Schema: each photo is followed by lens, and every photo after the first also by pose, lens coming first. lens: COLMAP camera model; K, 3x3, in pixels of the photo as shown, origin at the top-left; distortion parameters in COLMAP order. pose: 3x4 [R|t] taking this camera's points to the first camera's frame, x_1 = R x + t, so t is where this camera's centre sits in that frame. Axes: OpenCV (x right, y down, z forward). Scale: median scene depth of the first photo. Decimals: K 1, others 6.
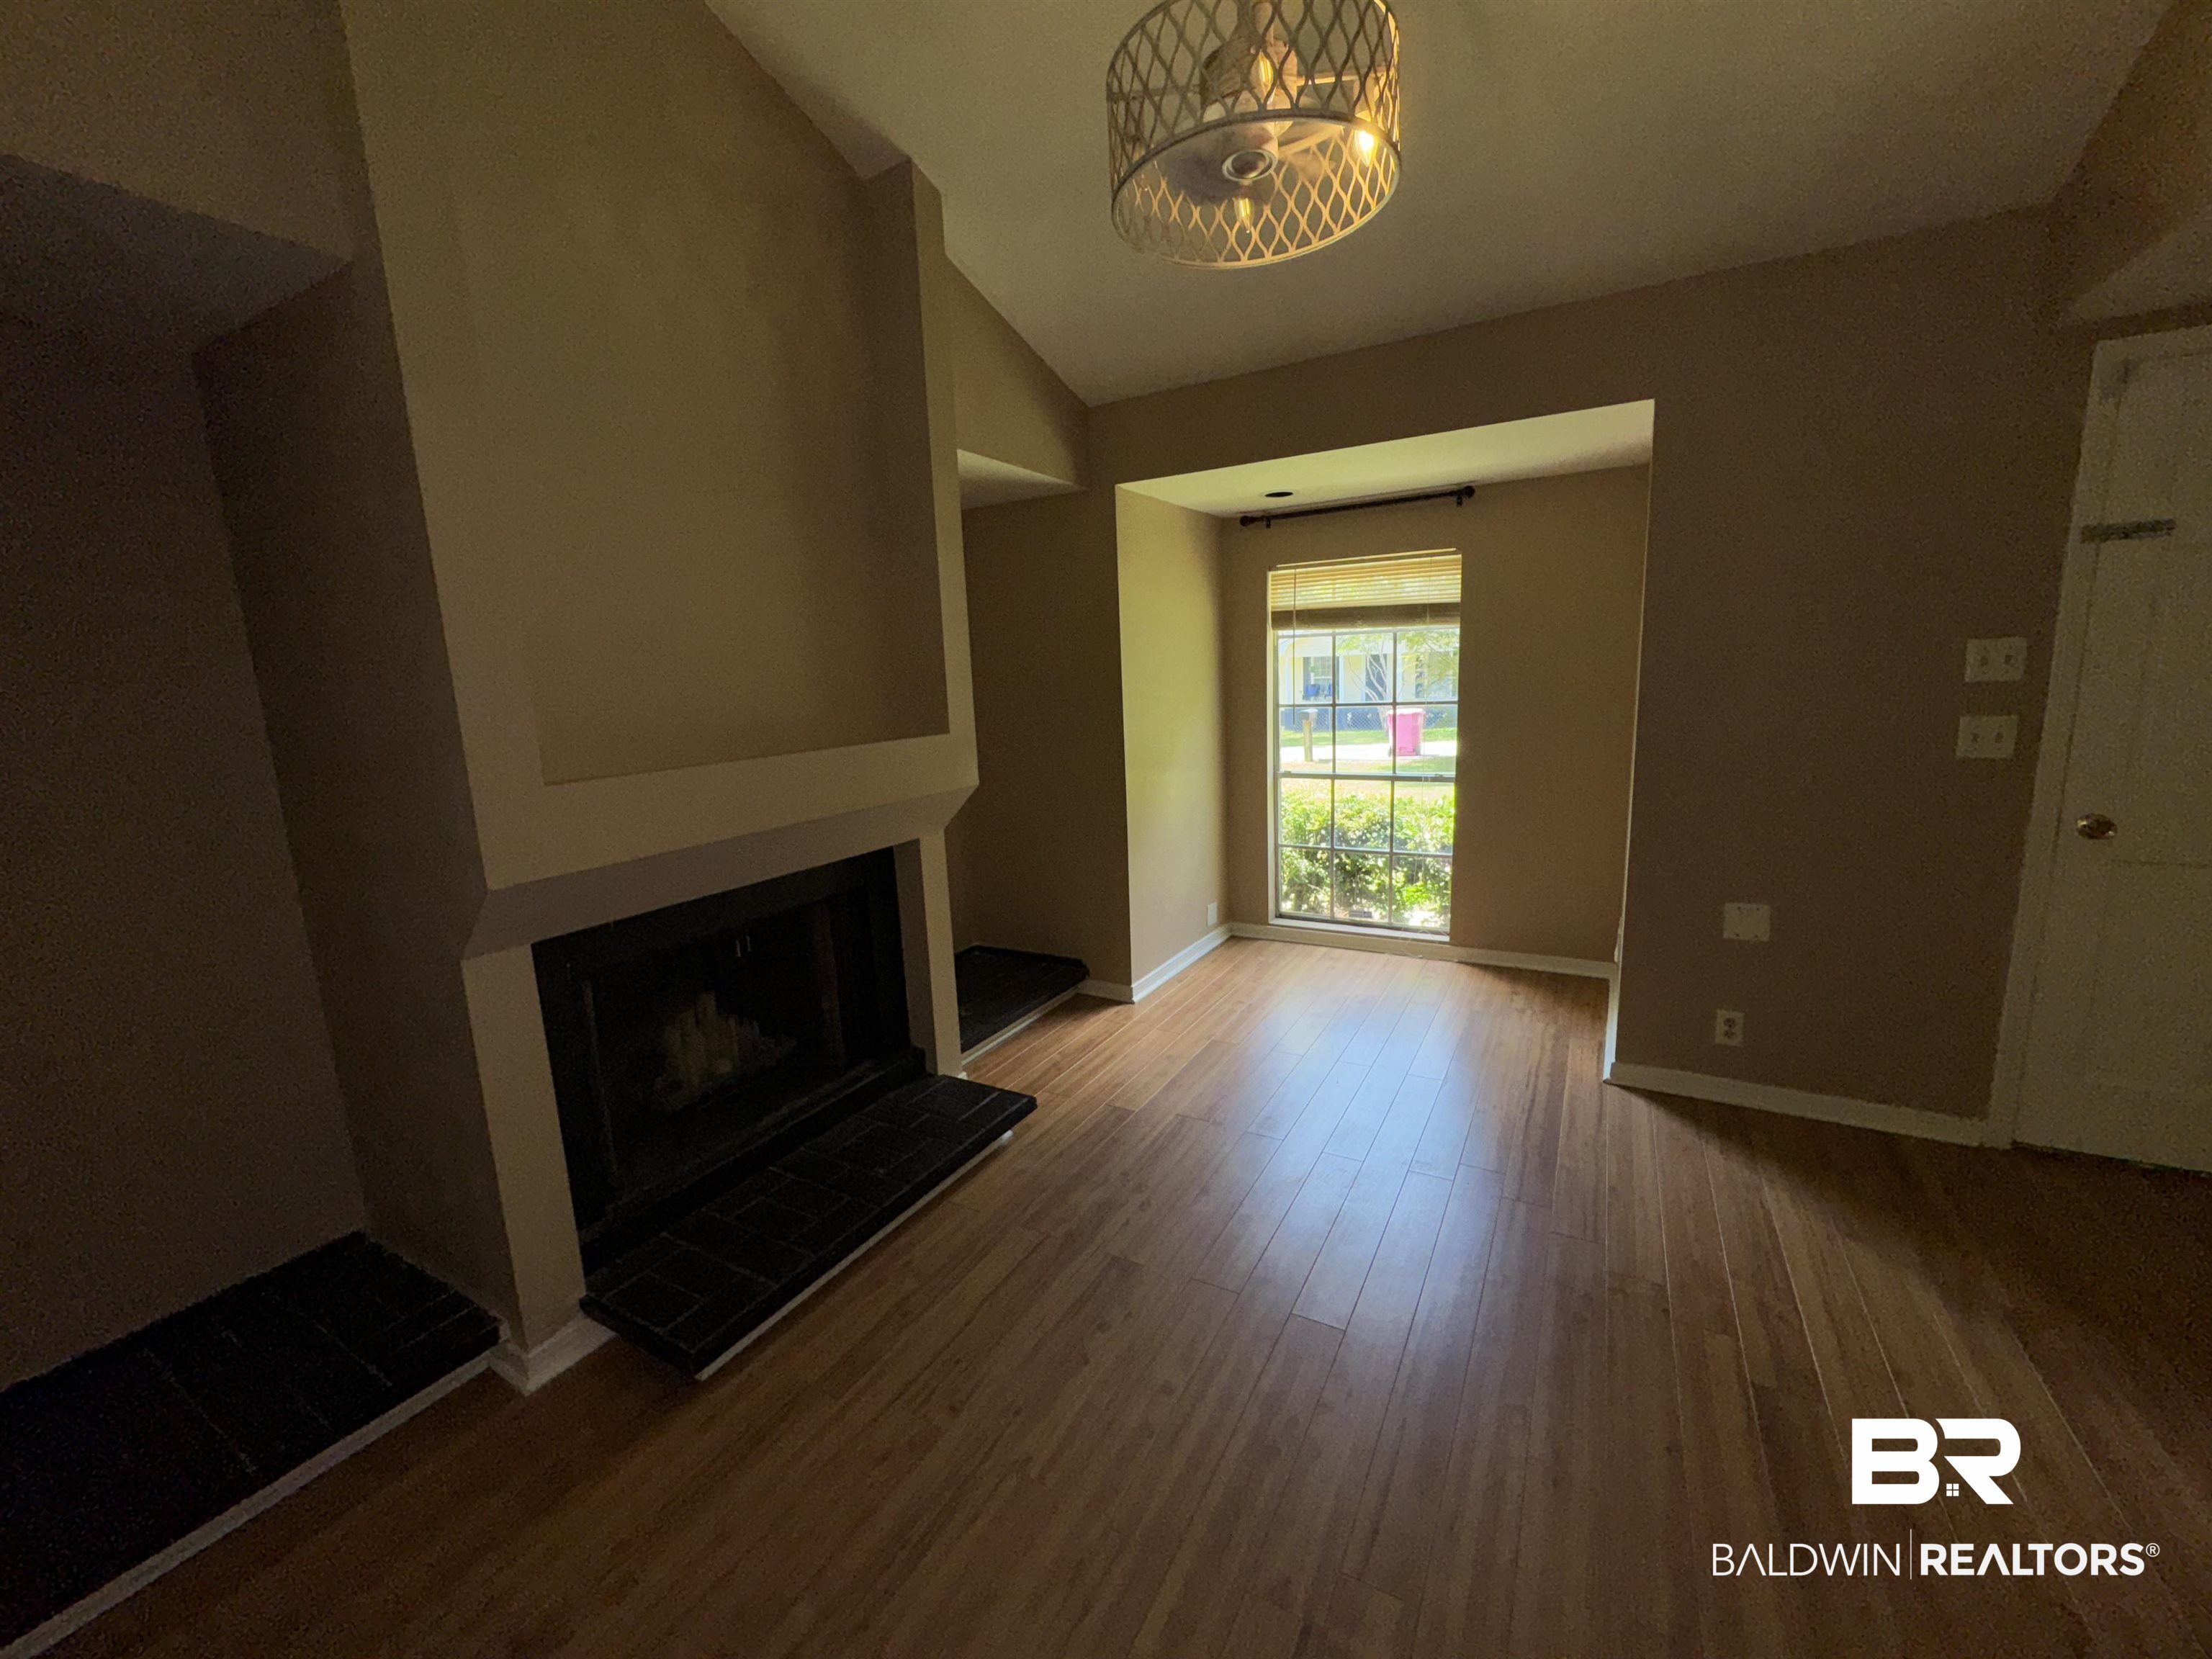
lens RADIAL K [[882.9, 0, 1104.5], [0, 882.9, 827.2], [0, 0, 1]] dist [-0.003611, 0.000248]
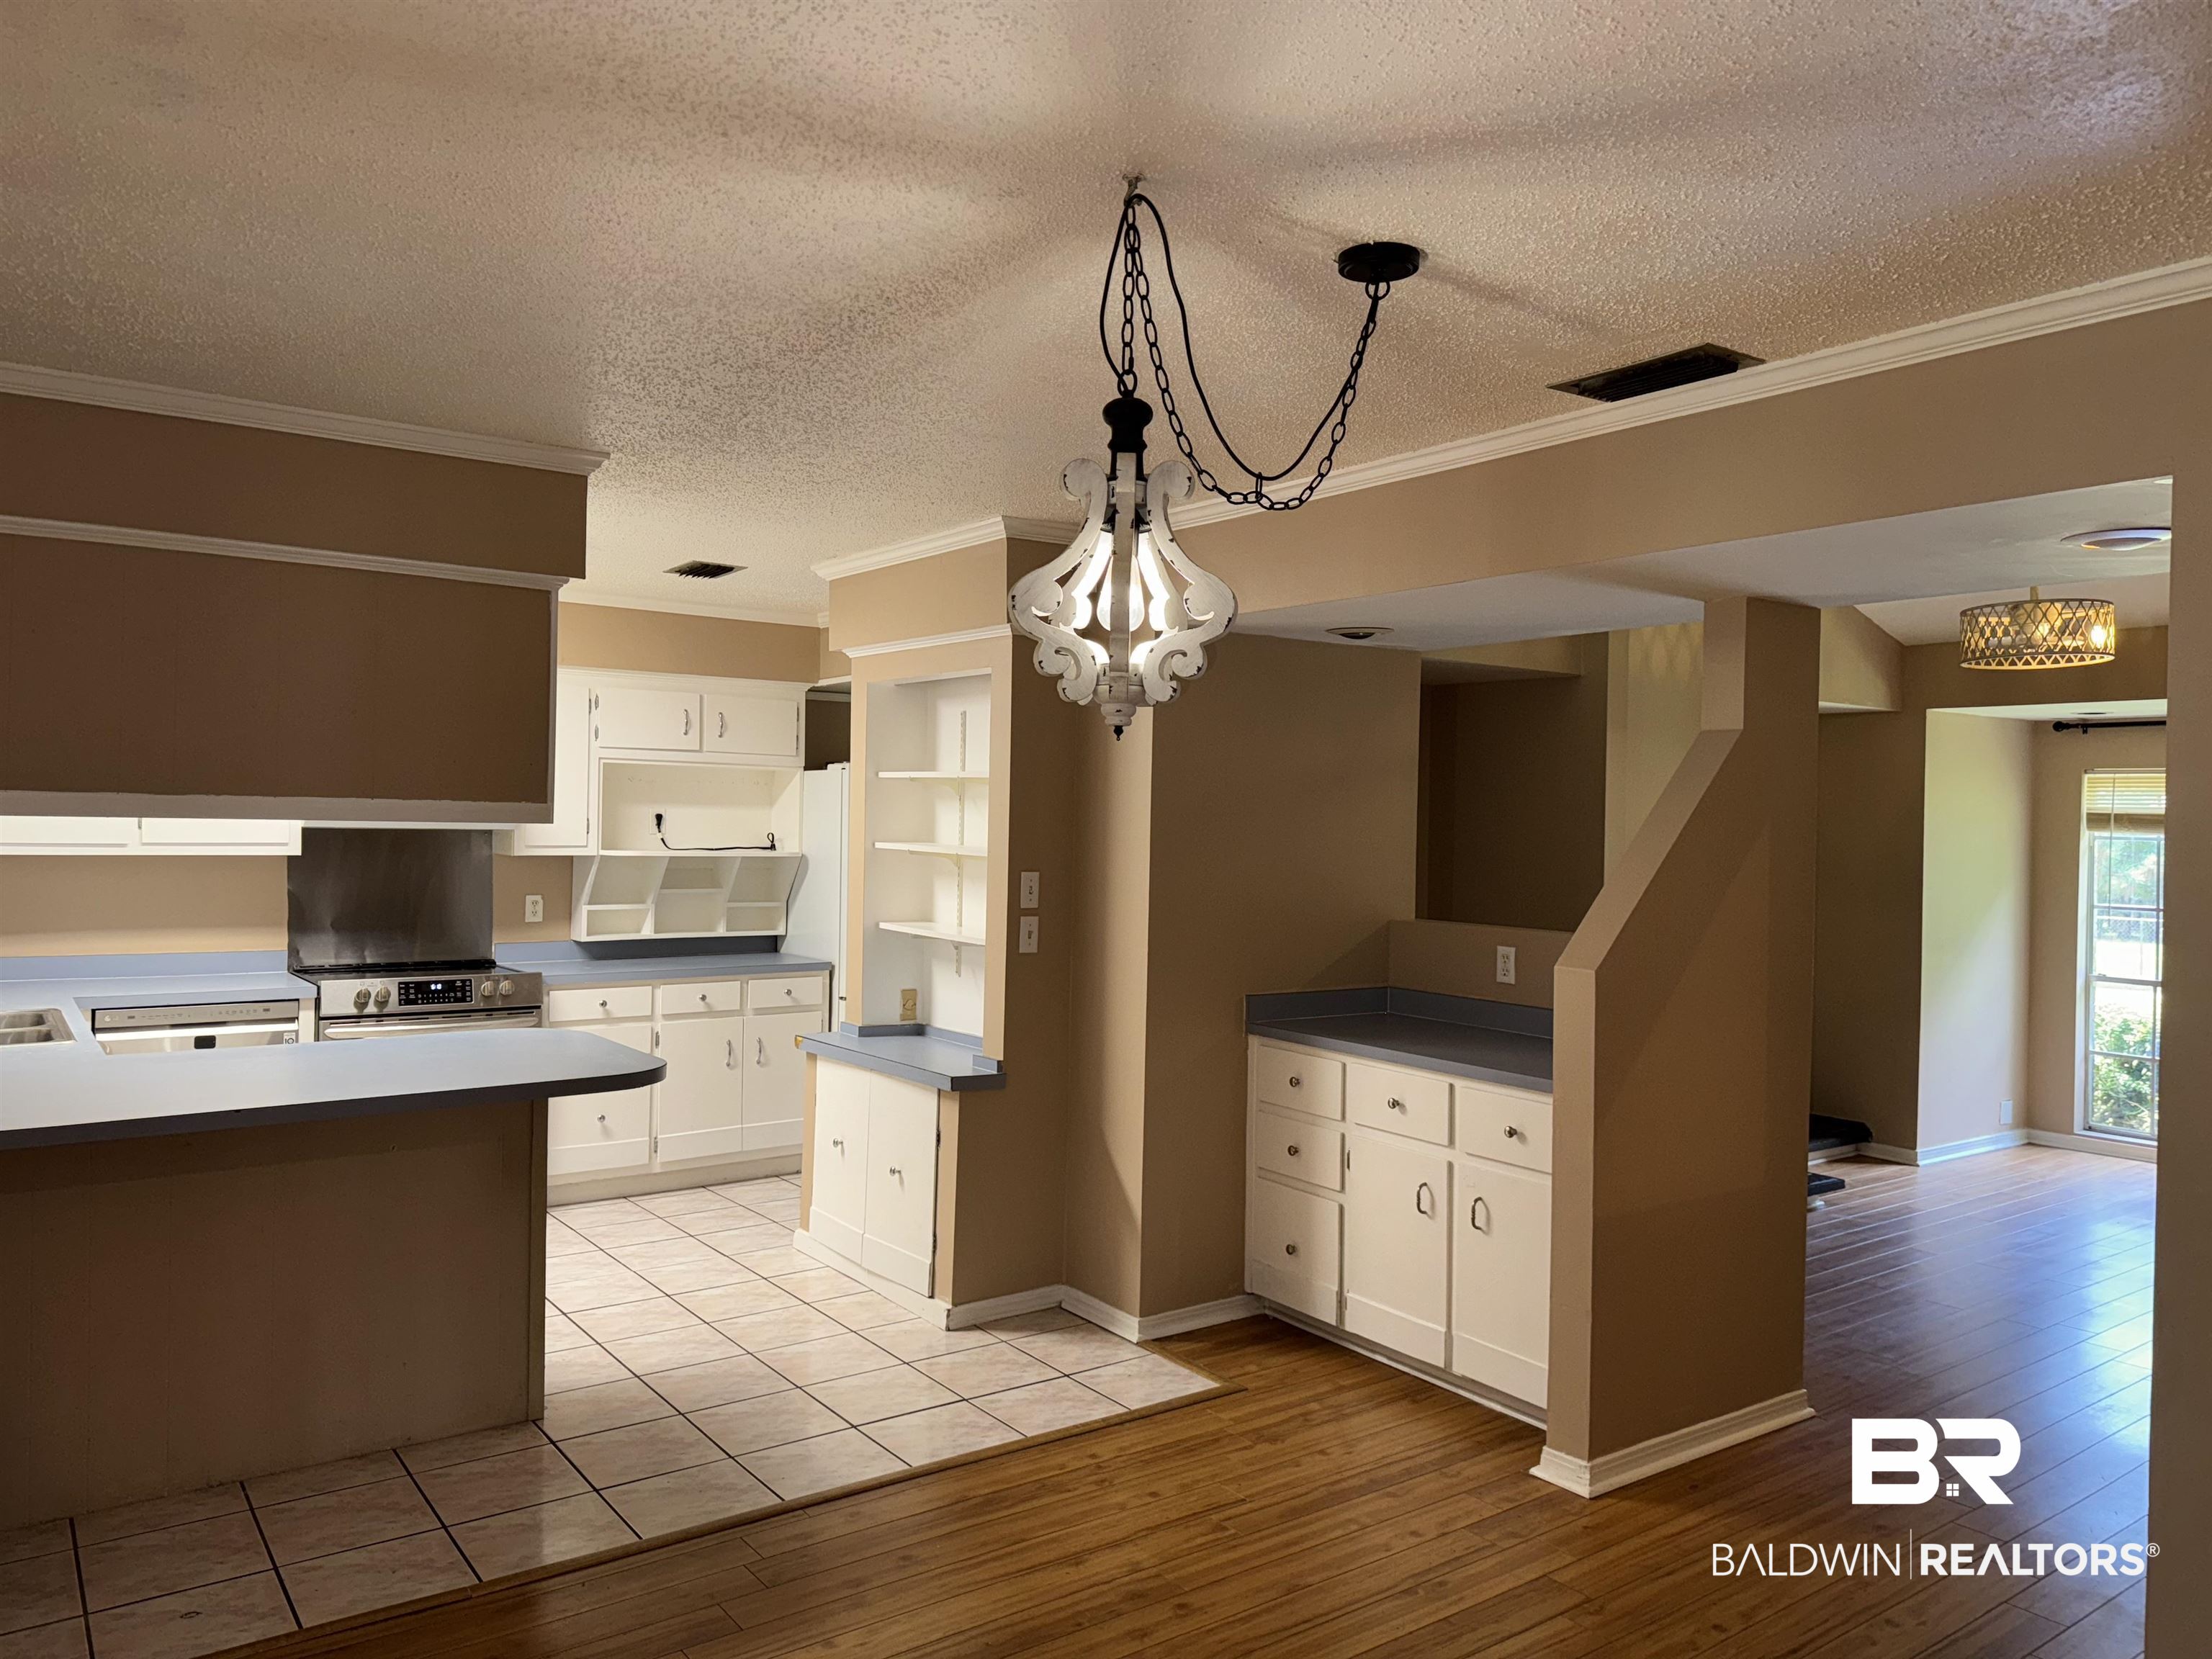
lens RADIAL K [[1546.9, 0, 1105.6], [0, 1546.9, 815.8], [0, 0, 1]] dist [0.046865, -0.057493]
pose [[0.910821, 0.057412, -0.408789, -0.119286], [-0.125460, 0.981937, -0.141631, 0.177922], [0.393273, 0.180287, 0.901572, -1.223217]]
